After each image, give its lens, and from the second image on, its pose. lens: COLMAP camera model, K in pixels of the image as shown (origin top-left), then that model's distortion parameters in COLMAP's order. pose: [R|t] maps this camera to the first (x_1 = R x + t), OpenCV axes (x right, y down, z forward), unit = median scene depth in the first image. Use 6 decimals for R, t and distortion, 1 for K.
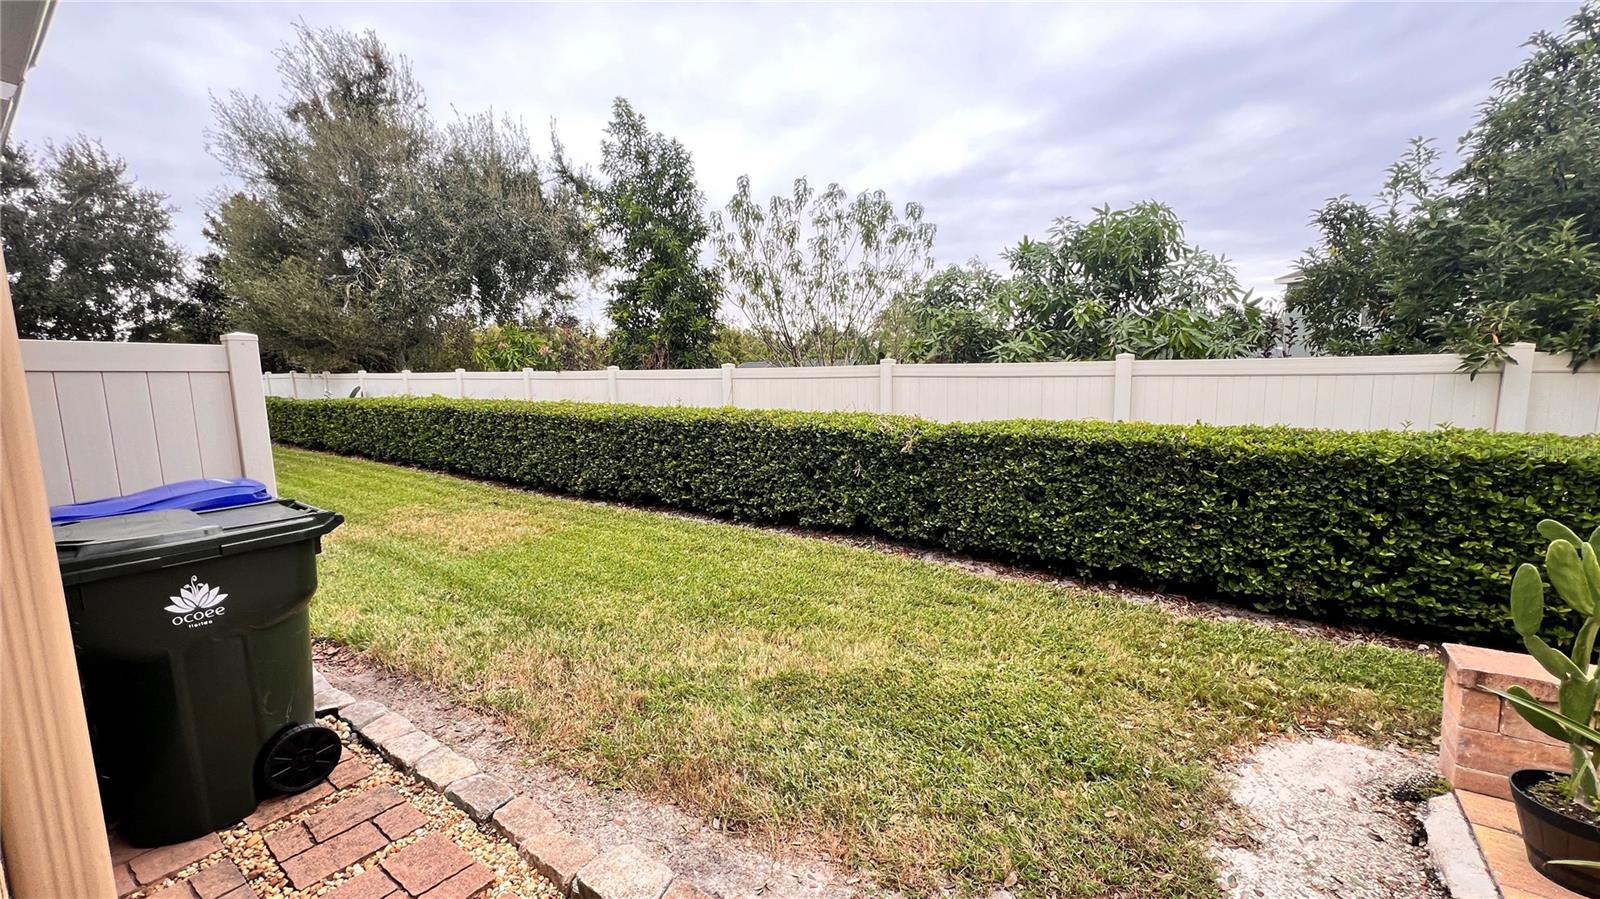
lens RADIAL K [[631.0, 0, 800.0], [0, 631.0, 449.5], [0, 0, 1]] dist [0.001645, -0.000598]
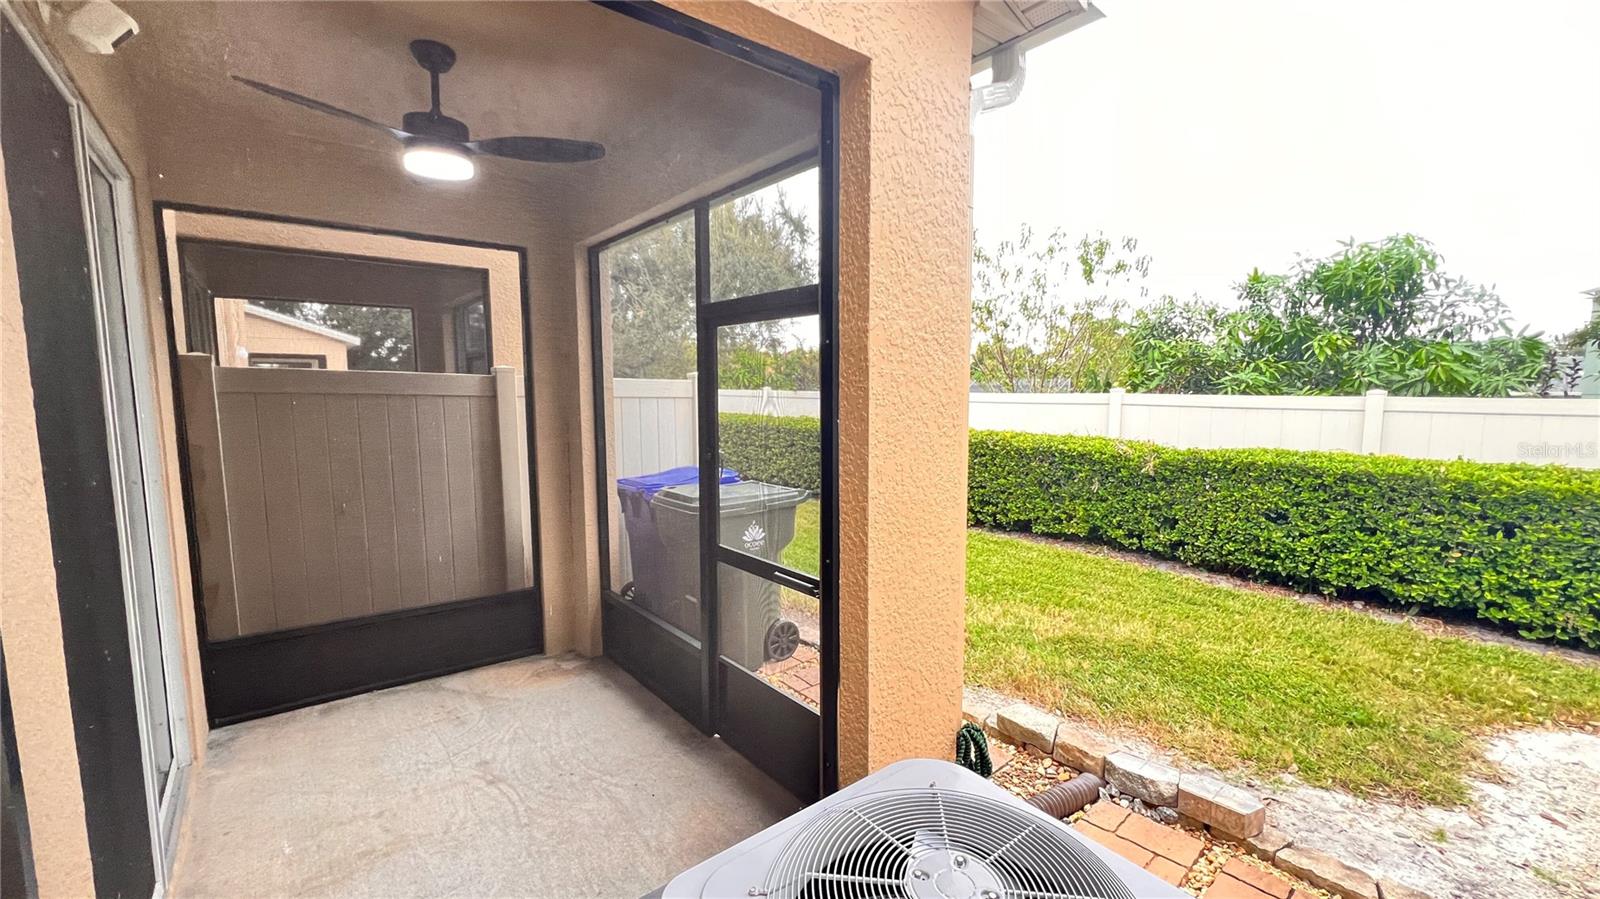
lens RADIAL K [[631.0, 0, 800.0], [0, 631.0, 449.5], [0, 0, 1]] dist [0.001645, -0.000598]
pose [[0.969705, 0.040663, -0.240869, -0.177722], [-0.046505, 0.998745, -0.018617, 0.013194], [0.239810, 0.029255, 0.970379, -0.278704]]
